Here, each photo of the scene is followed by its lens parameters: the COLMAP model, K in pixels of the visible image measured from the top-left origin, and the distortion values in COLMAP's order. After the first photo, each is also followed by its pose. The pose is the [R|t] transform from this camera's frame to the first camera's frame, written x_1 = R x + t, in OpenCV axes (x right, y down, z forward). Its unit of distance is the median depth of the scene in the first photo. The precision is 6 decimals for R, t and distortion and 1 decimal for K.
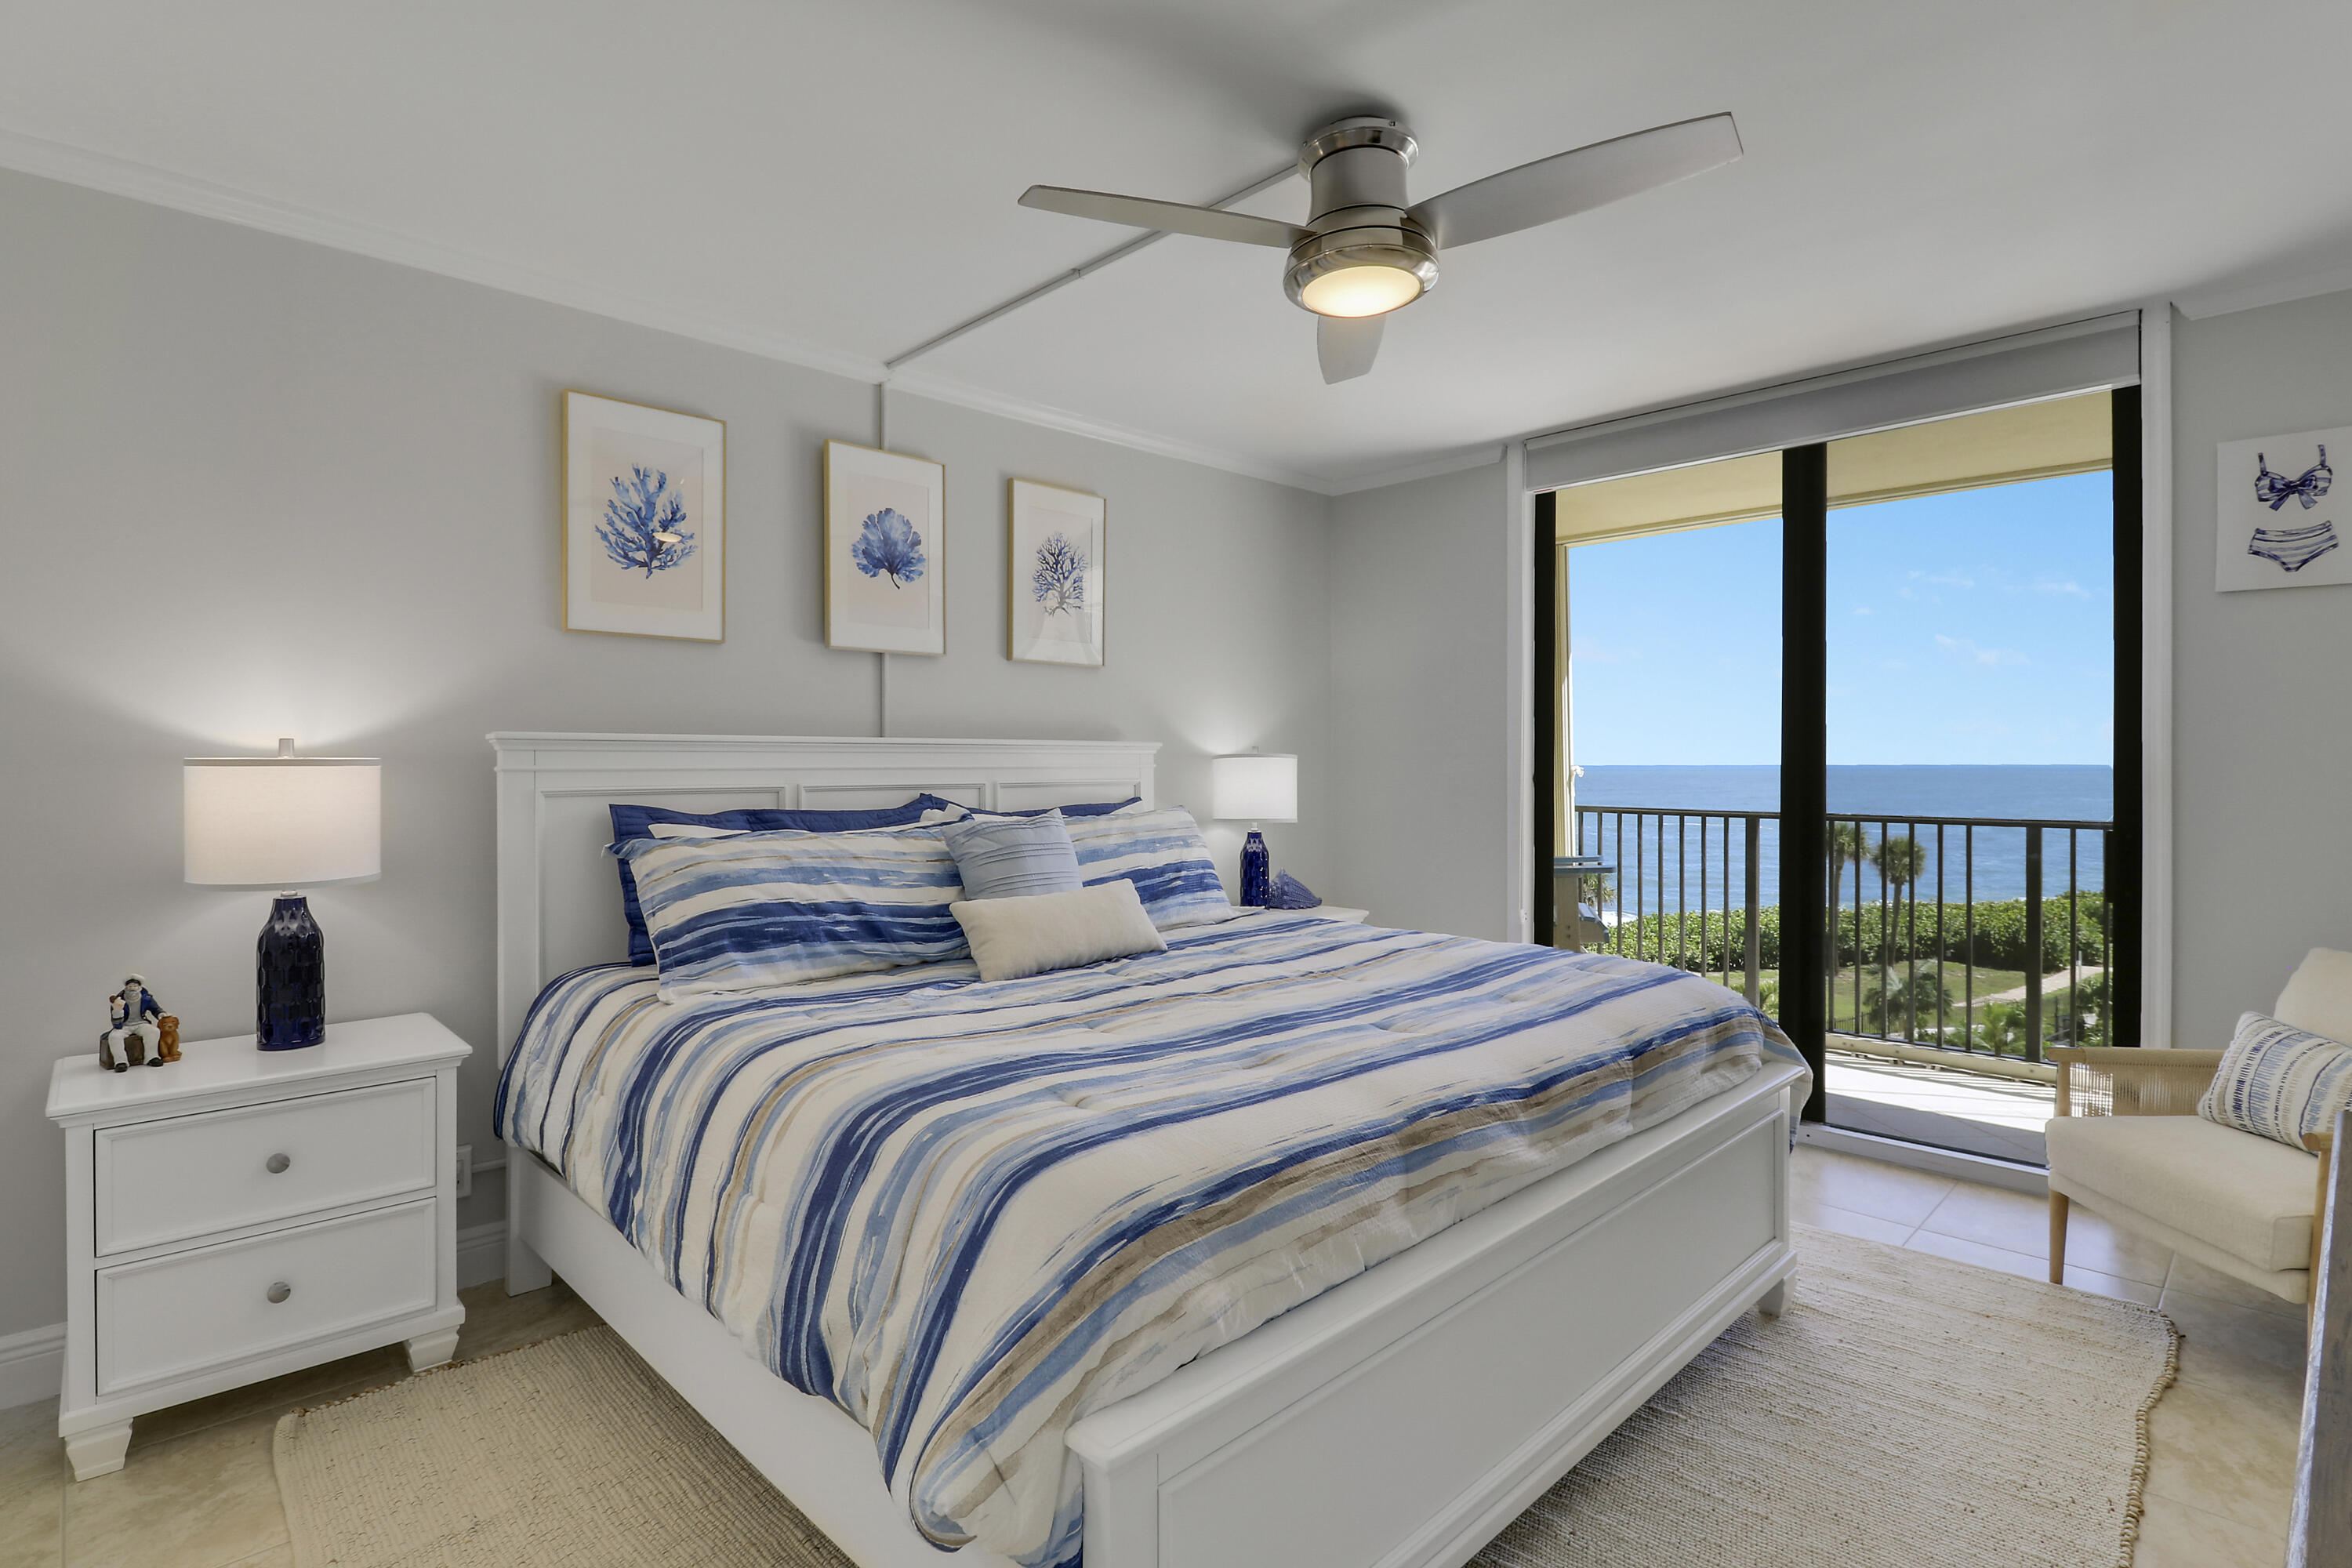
lens RADIAL K [[1130.8, 0, 1164.5], [0, 1130.8, 784.0], [0, 0, 1]] dist [0.002517, -0.012534]
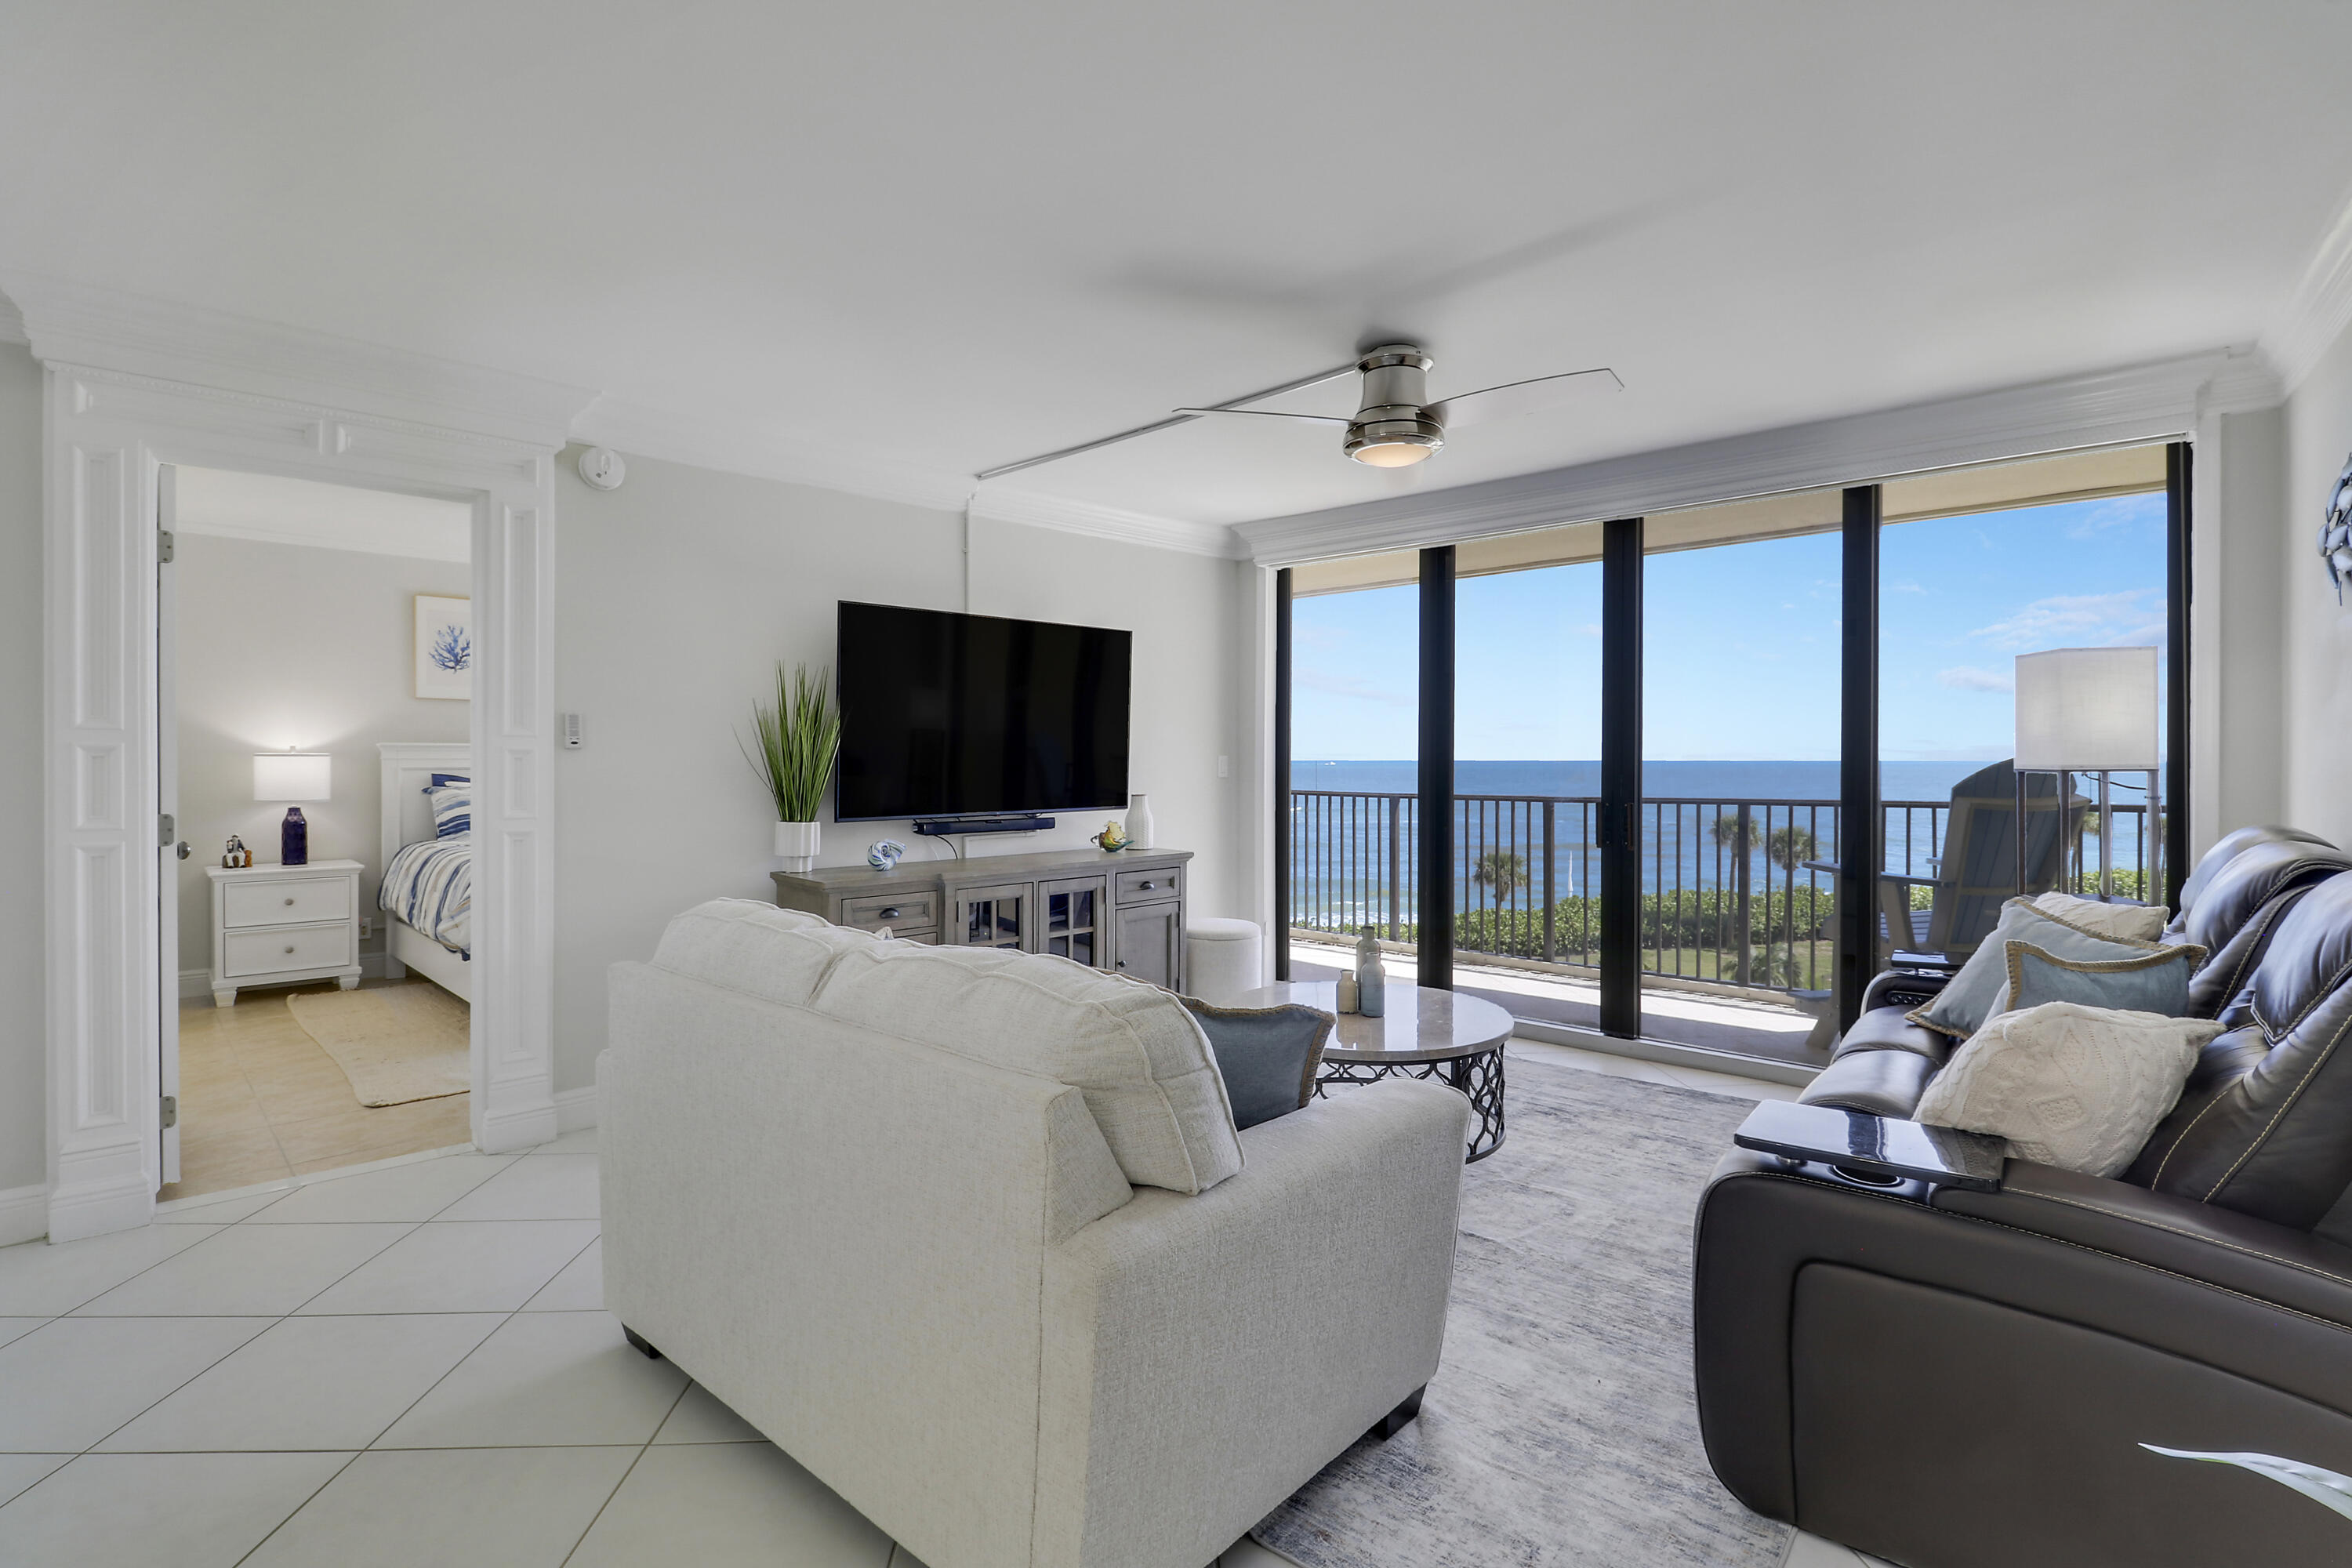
lens RADIAL K [[1105.3, 0, 1183.0], [0, 1105.3, 780.6], [0, 0, 1]] dist [0.001587, -0.011721]
pose [[0.999965, 0.002222, 0.008053, 1.053822], [-0.002264, 0.999984, 0.005181, 0.017762], [-0.008042, -0.005199, 0.999954, -1.307819]]
